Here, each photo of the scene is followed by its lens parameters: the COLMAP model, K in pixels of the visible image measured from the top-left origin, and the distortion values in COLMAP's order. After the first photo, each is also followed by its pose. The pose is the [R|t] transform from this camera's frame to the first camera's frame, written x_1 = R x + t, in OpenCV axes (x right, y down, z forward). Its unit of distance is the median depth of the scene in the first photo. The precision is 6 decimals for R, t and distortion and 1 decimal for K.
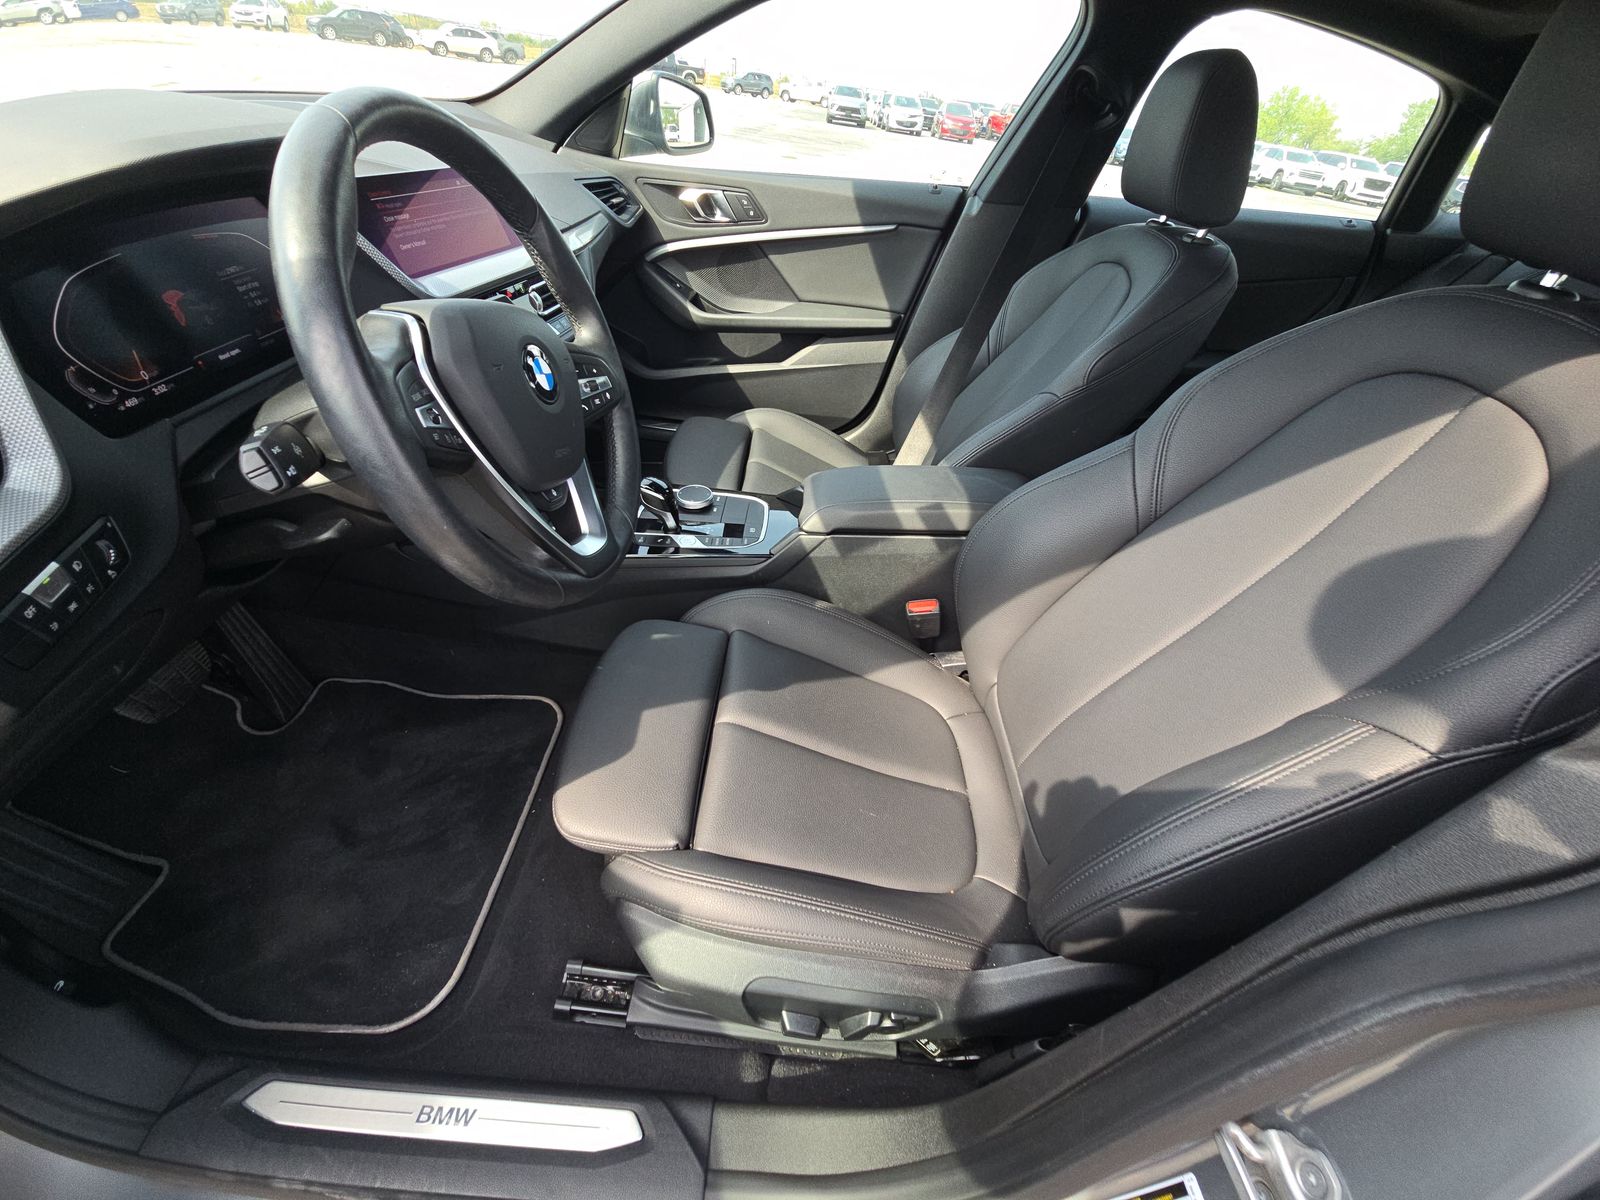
lens RADIAL K [[654.7, 0, 790.3], [0, 654.7, 595.0], [0, 0, 1]] dist [0.008253, -0.005435]
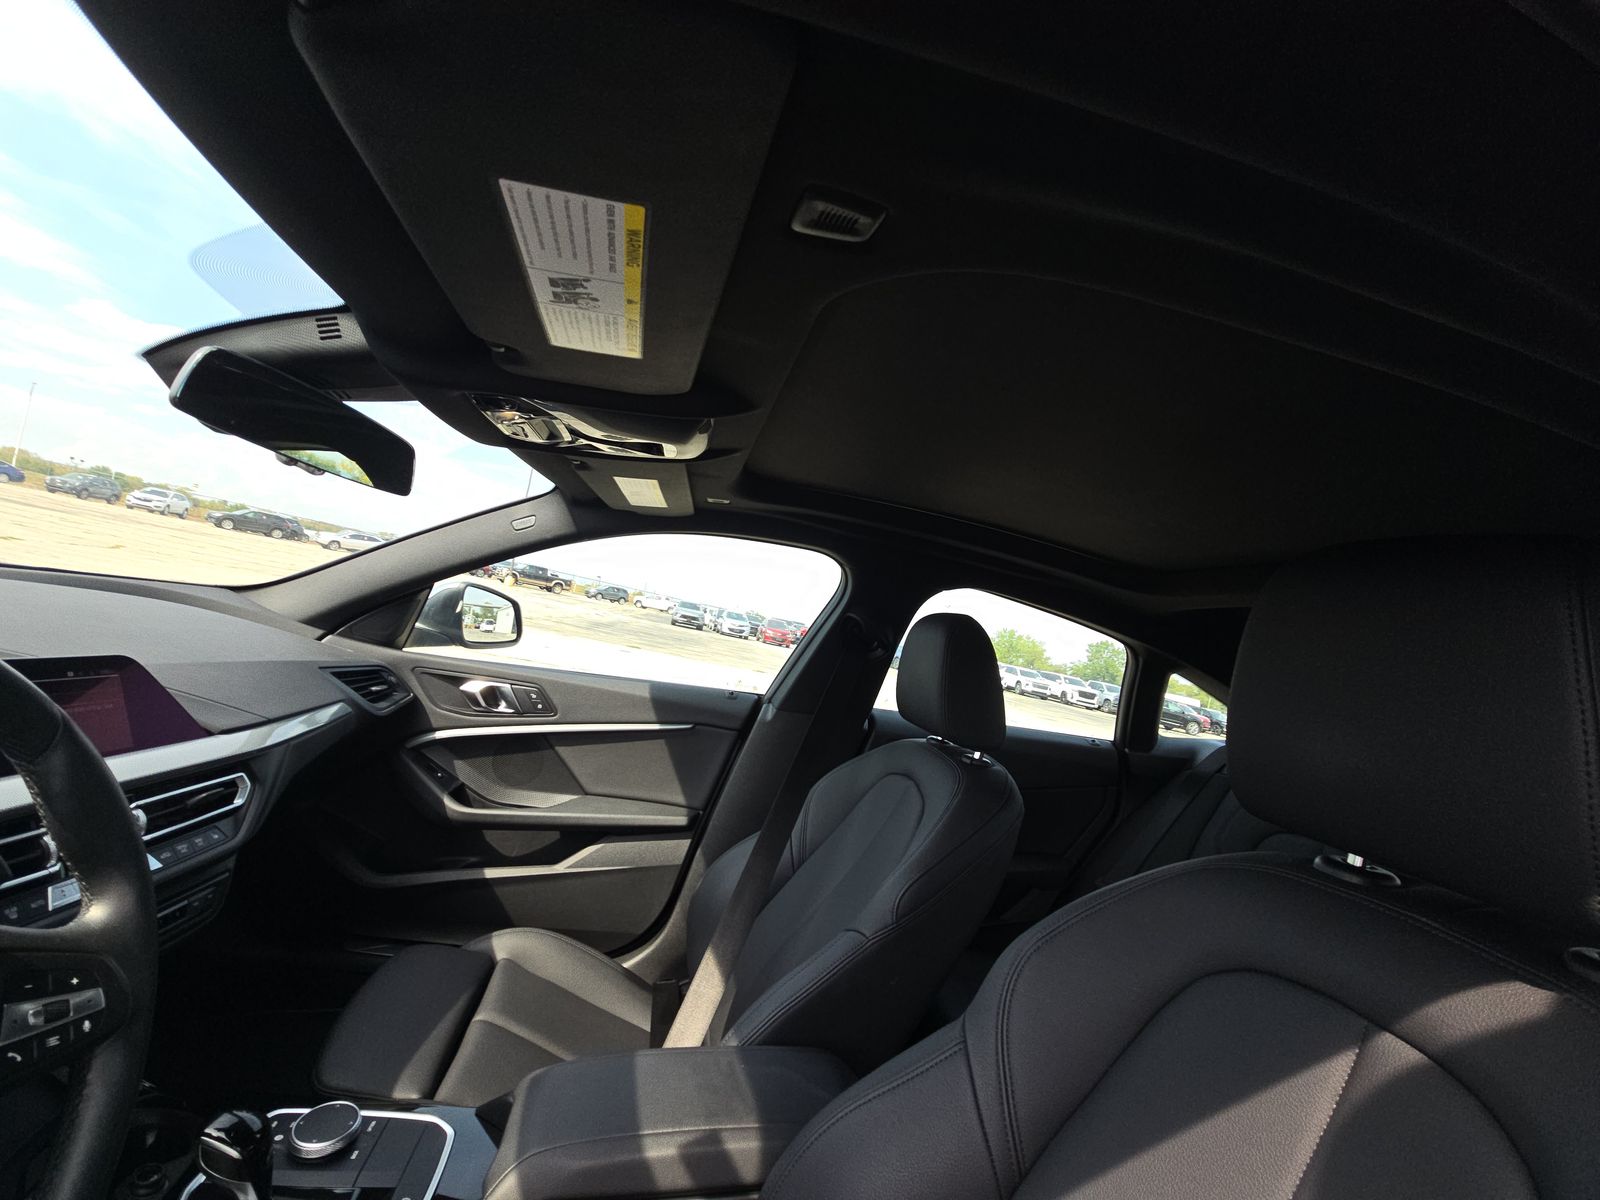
lens RADIAL K [[654.7, 0, 790.3], [0, 654.7, 595.0], [0, 0, 1]] dist [0.008253, -0.005435]
pose [[0.972148, 0.089269, 0.216699, 0.073300], [0.065429, 0.784484, -0.616688, -0.100577], [-0.225048, 0.613691, 0.756794, 0.103756]]
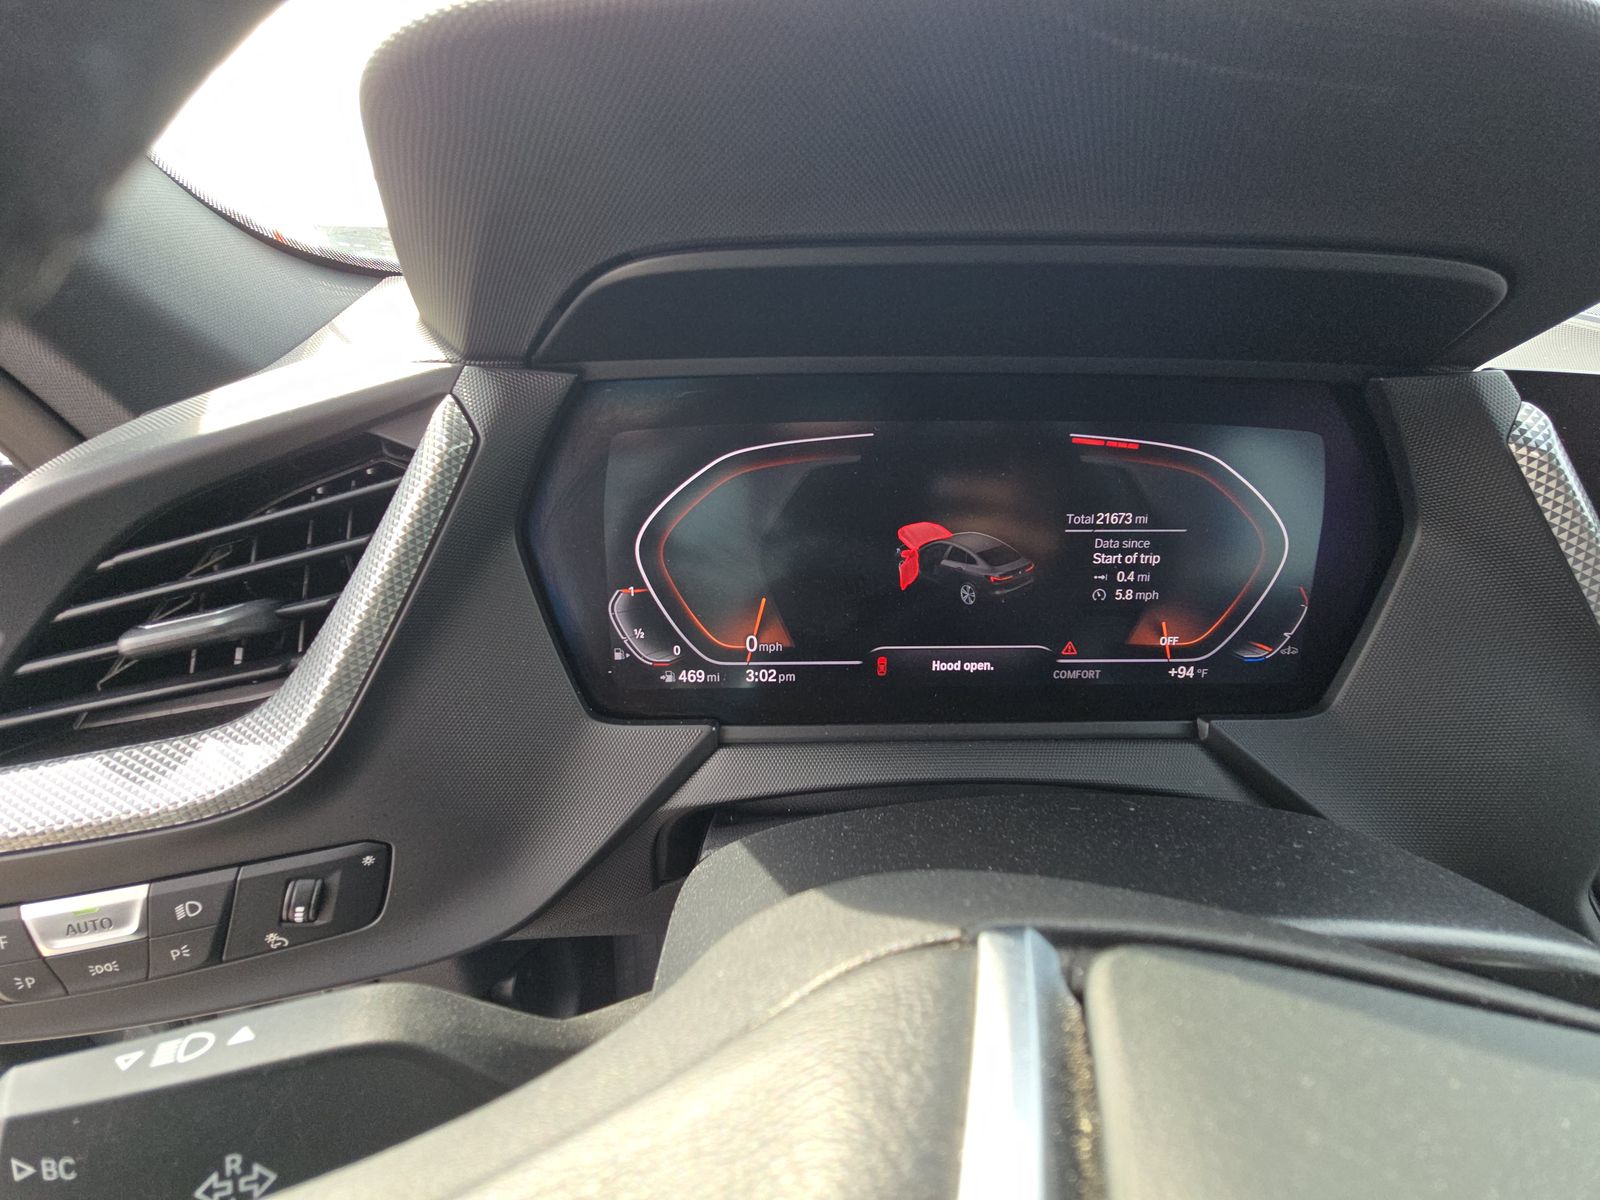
lens RADIAL K [[654.7, 0, 790.3], [0, 654.7, 595.0], [0, 0, 1]] dist [0.008253, -0.005435]
pose [[0.049624, 0.325739, -0.944157, -0.172553], [-0.601774, 0.764218, 0.232030, -0.166282], [0.797123, 0.556655, 0.233945, 0.294791]]
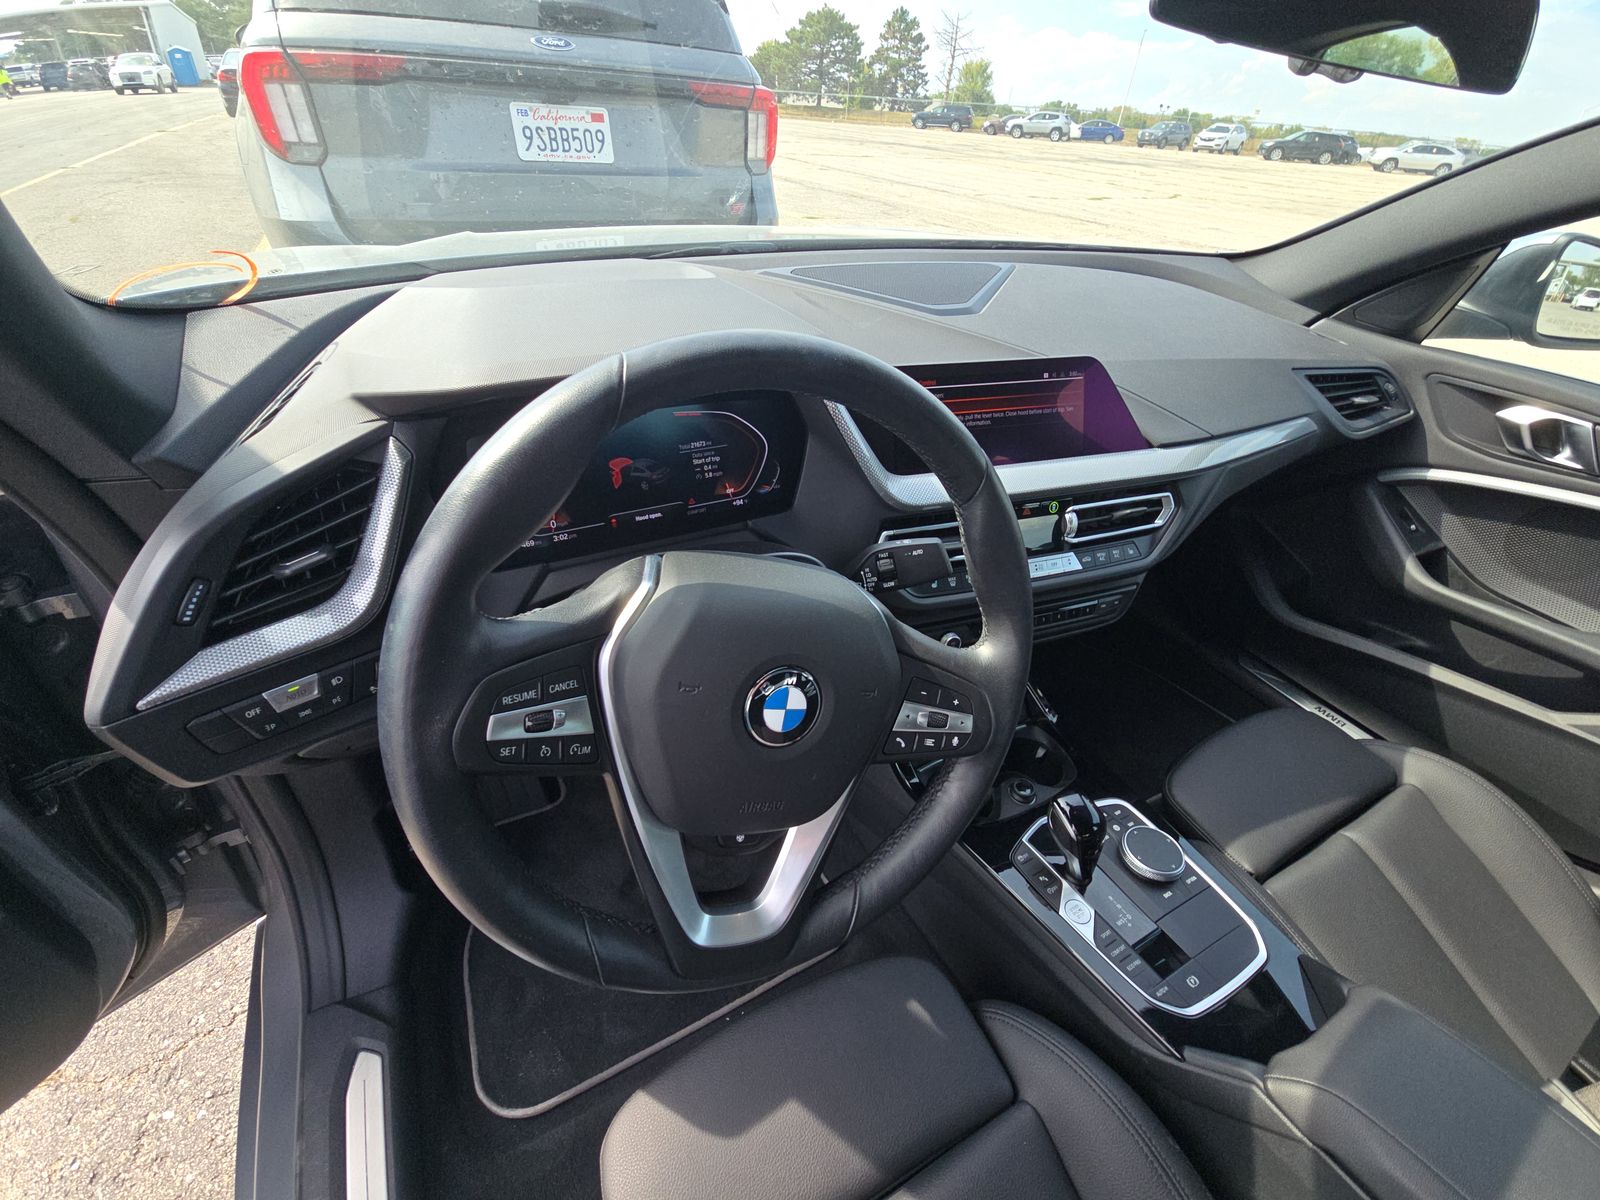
lens RADIAL K [[644.1, 0, 796.6], [0, 644.1, 597.2], [0, 0, 1]] dist [0.012792, -0.010711]
pose [[0.501276, 0.447897, -0.740345, 0.026535], [-0.525659, 0.837257, 0.150612, -0.203798], [0.687318, 0.313670, 0.655138, 0.203491]]
